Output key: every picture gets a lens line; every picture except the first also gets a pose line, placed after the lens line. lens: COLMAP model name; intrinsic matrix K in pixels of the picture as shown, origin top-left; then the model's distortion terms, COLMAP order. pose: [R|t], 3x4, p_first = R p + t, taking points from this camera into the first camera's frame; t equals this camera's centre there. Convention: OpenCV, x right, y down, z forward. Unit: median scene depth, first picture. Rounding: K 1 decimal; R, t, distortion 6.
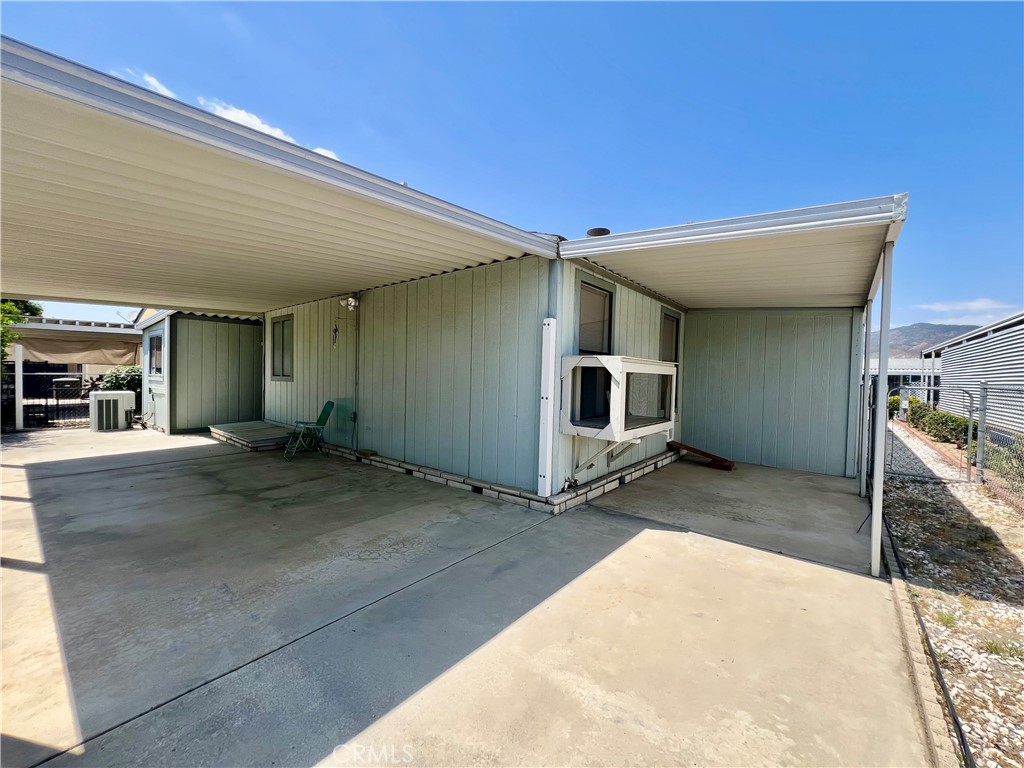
lens RADIAL K [[411.3, 0, 510.9], [0, 411.3, 383.5], [0, 0, 1]] dist [-0.000392, 0.000886]
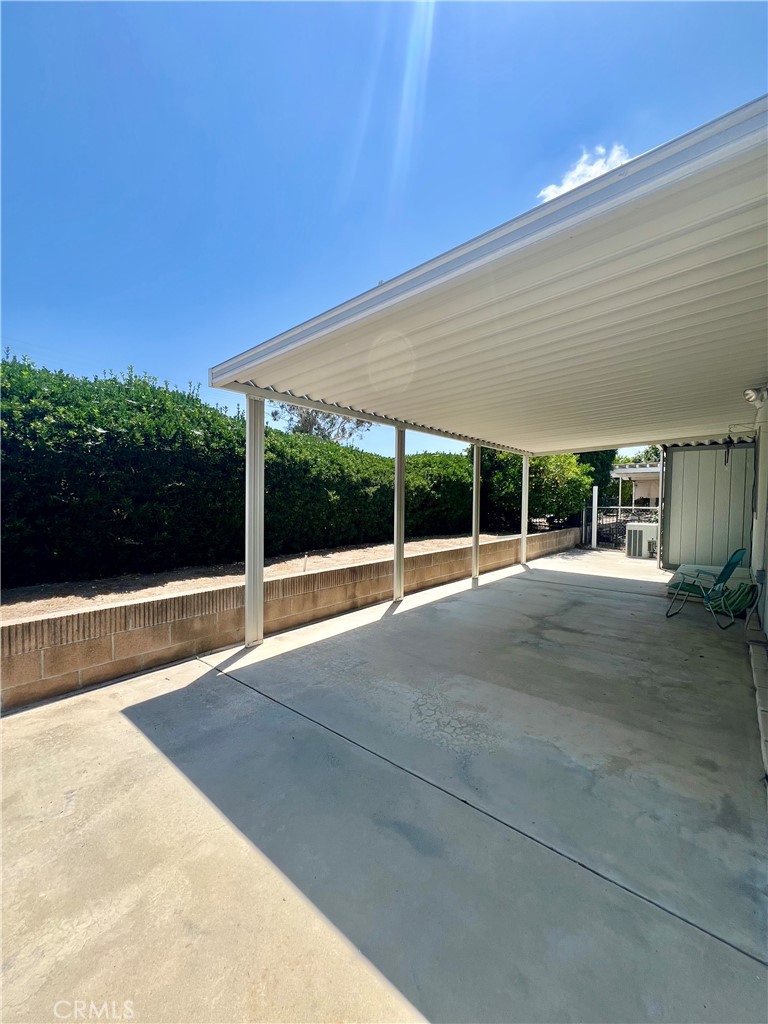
lens RADIAL K [[411.3, 0, 384.6], [0, 411.3, 512.4], [0, 0, 1]] dist [-0.000392, 0.000886]
pose [[-0.020818, 0.015234, -0.999667, 0.428543], [-0.032557, 0.999343, 0.015907, -0.012746], [0.999253, 0.032877, -0.020309, 0.733053]]
